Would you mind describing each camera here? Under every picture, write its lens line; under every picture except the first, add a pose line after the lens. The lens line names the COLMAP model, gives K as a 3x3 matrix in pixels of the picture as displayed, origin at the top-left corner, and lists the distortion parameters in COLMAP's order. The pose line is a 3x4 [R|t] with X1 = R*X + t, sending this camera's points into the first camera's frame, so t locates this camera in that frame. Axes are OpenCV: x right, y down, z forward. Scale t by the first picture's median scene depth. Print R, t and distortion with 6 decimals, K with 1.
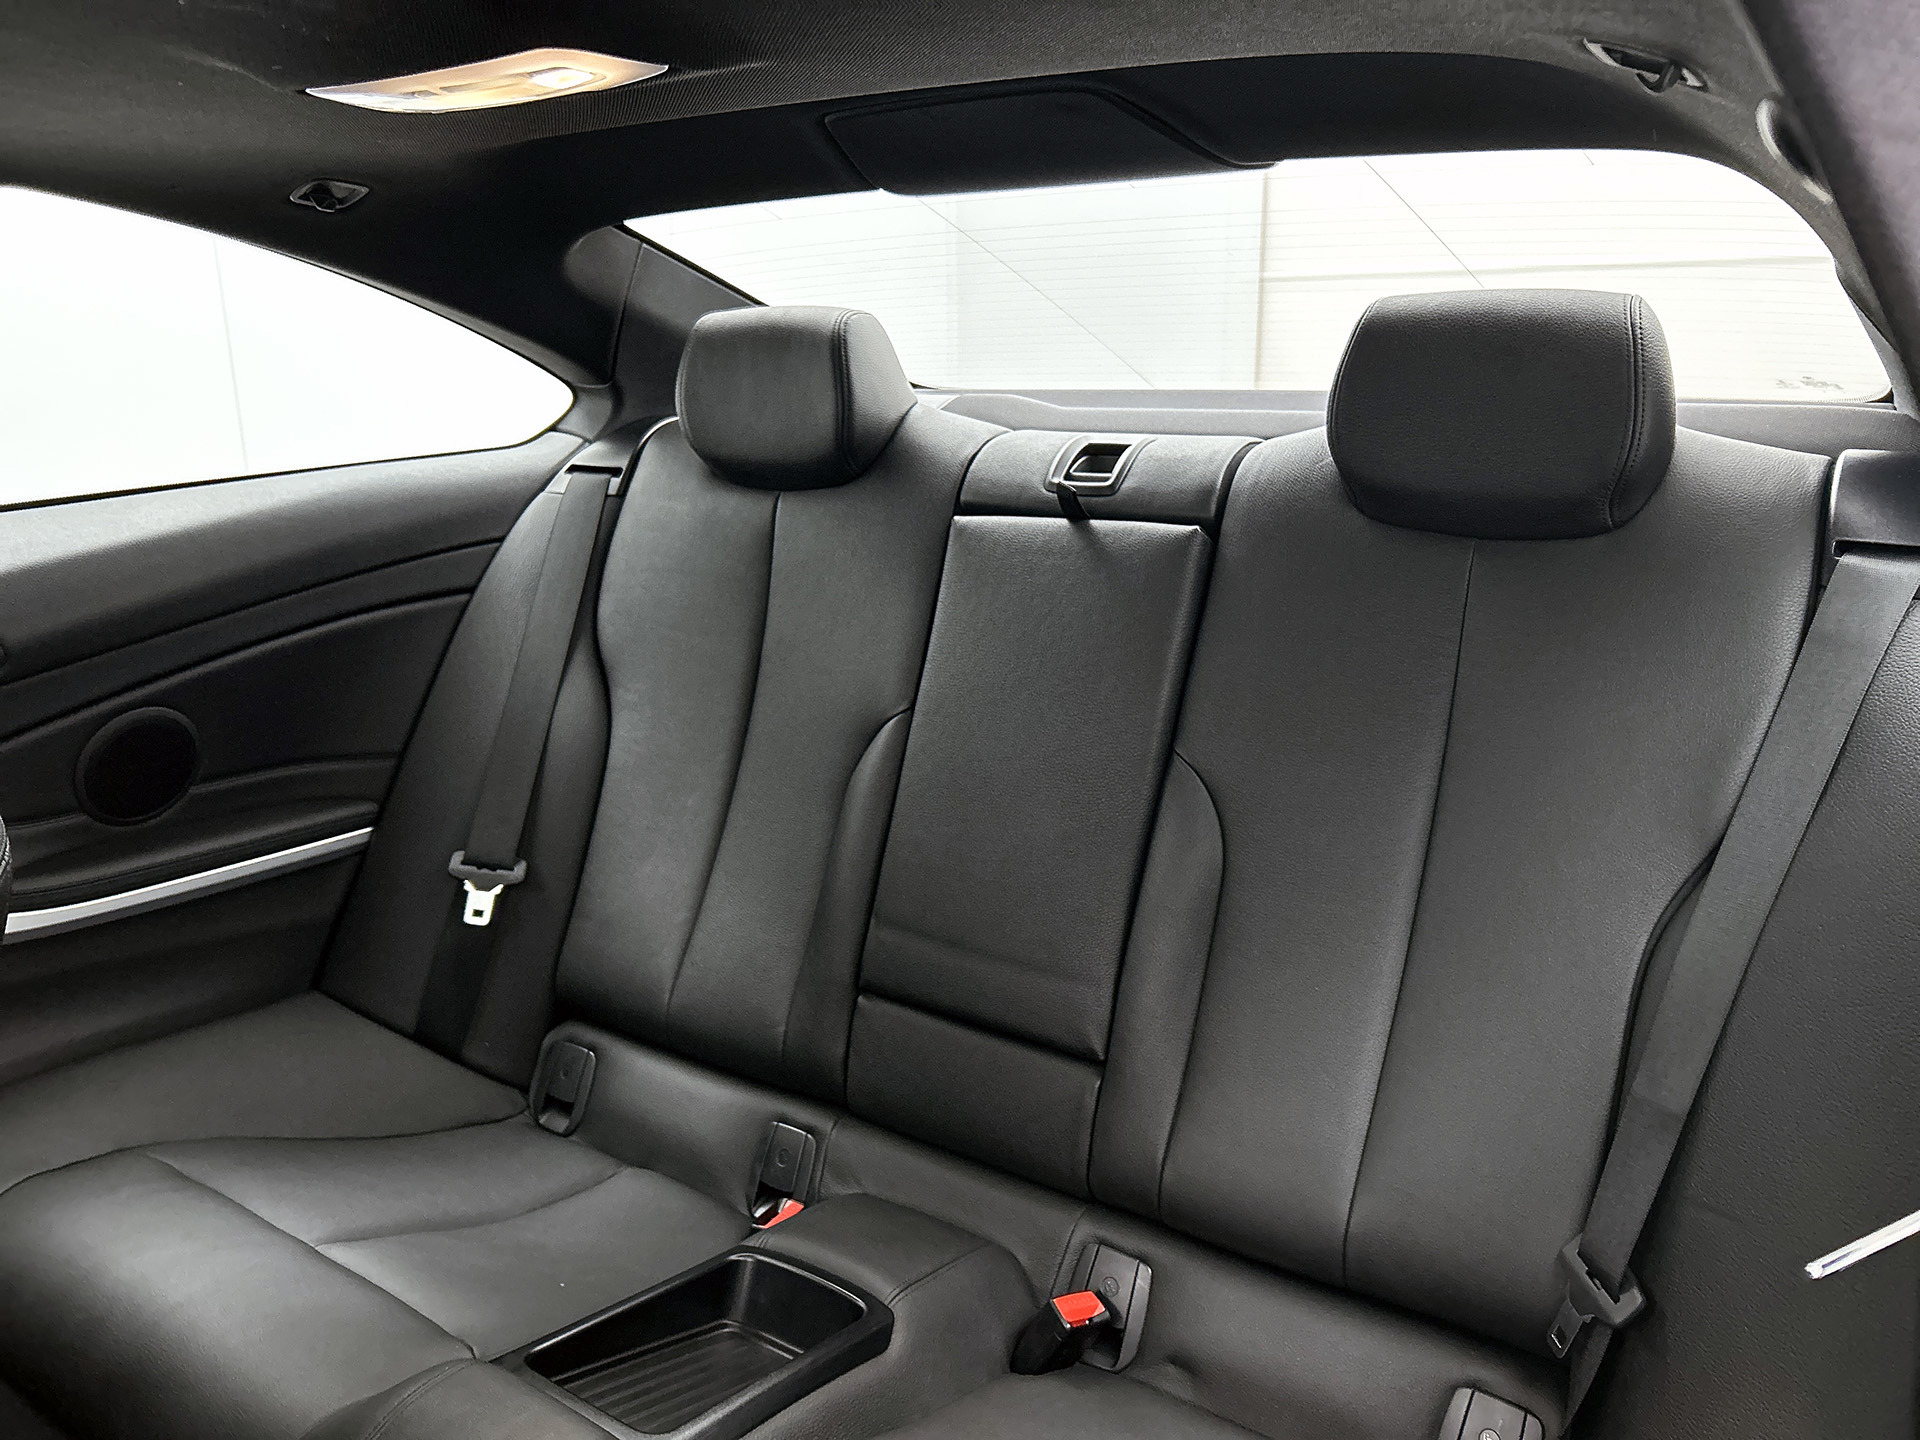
lens RADIAL K [[1480.4, 0, 977.7], [0, 1480.4, 717.6], [0, 0, 1]] dist [0.058409, -0.078065]
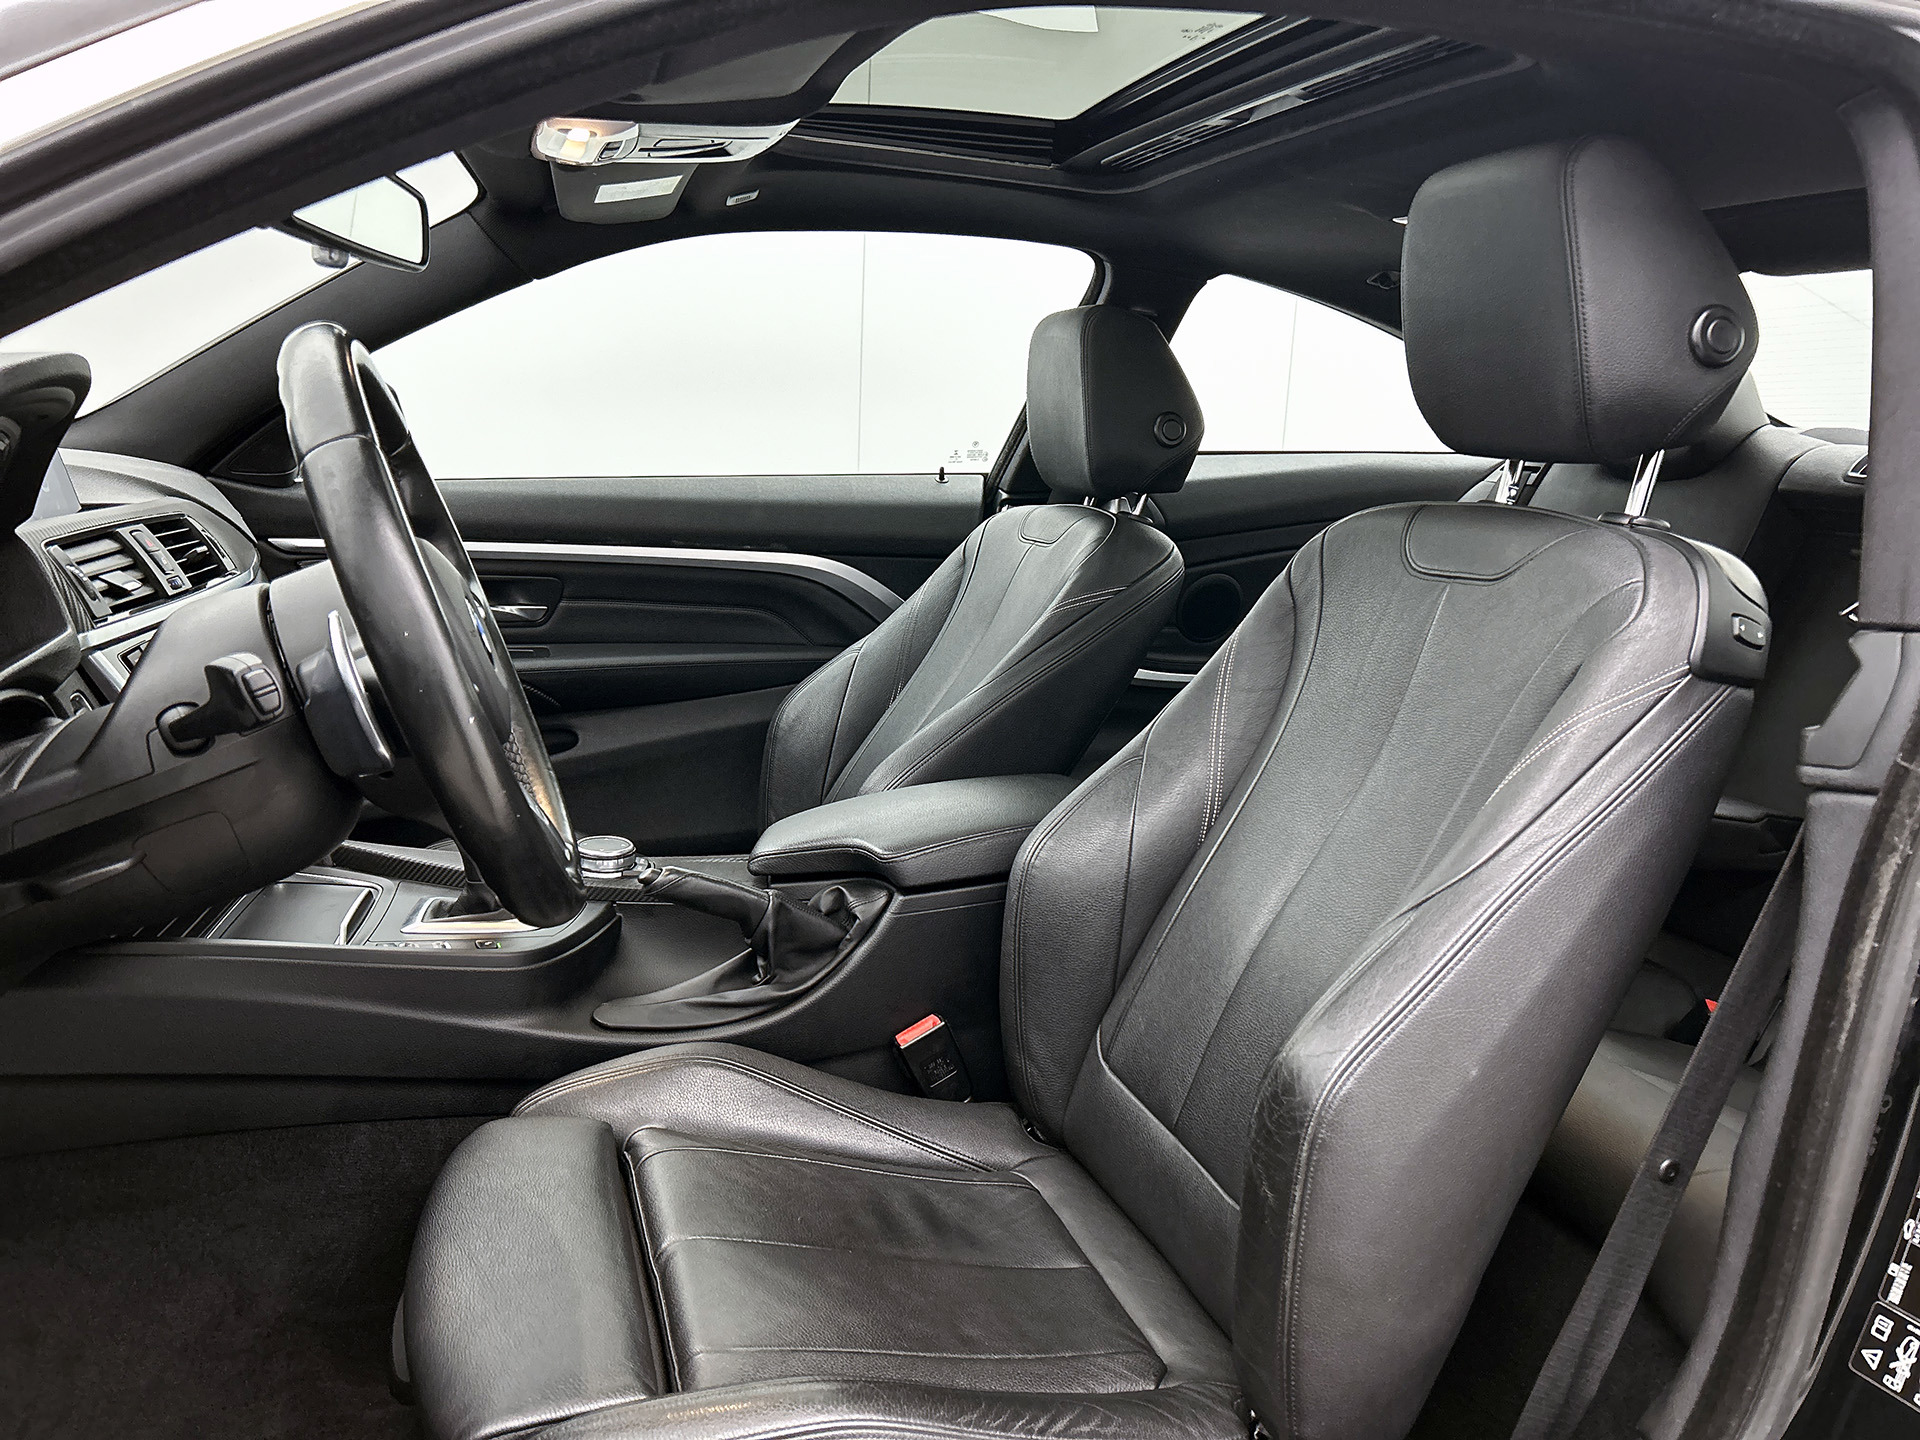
lens RADIAL K [[1480.4, 0, 949.5], [0, 1480.4, 708.5], [0, 0, 1]] dist [0.058409, -0.078065]
pose [[0.793358, 0.159759, -0.587418, 0.199393], [-0.206373, 0.978392, -0.012634, 0.203848], [0.572707, 0.131251, 0.809185, -0.482164]]
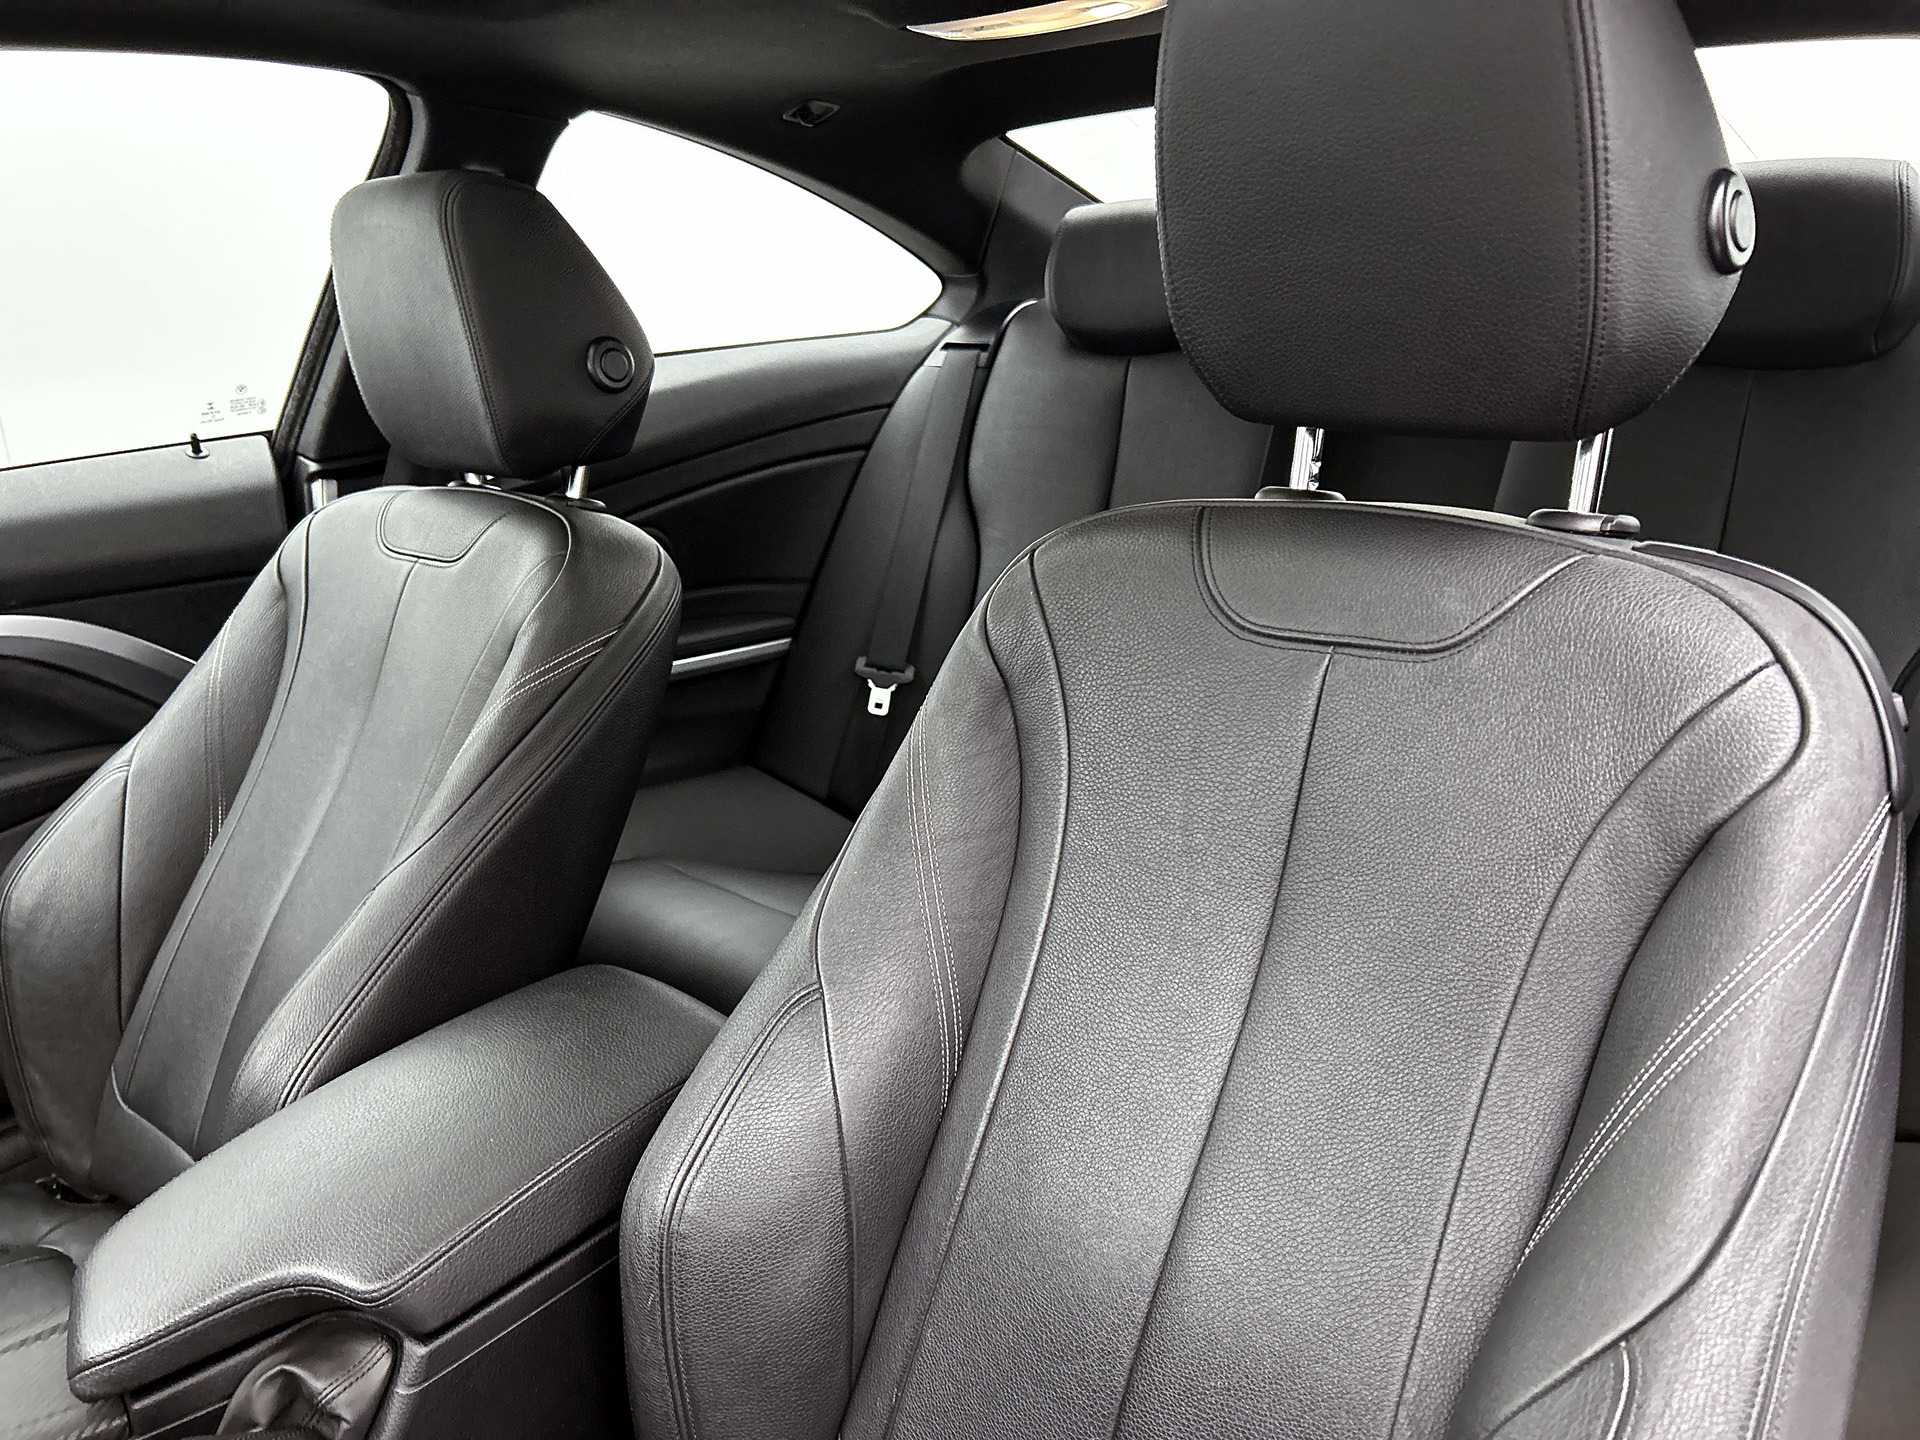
lens RADIAL K [[1480.4, 0, 987.5], [0, 1480.4, 724.9], [0, 0, 1]] dist [0.058409, -0.078065]
pose [[0.992677, 0.022406, -0.118707, -0.095368], [-0.016921, 0.998751, 0.047018, 0.085071], [0.119612, -0.044665, 0.991815, -0.207958]]
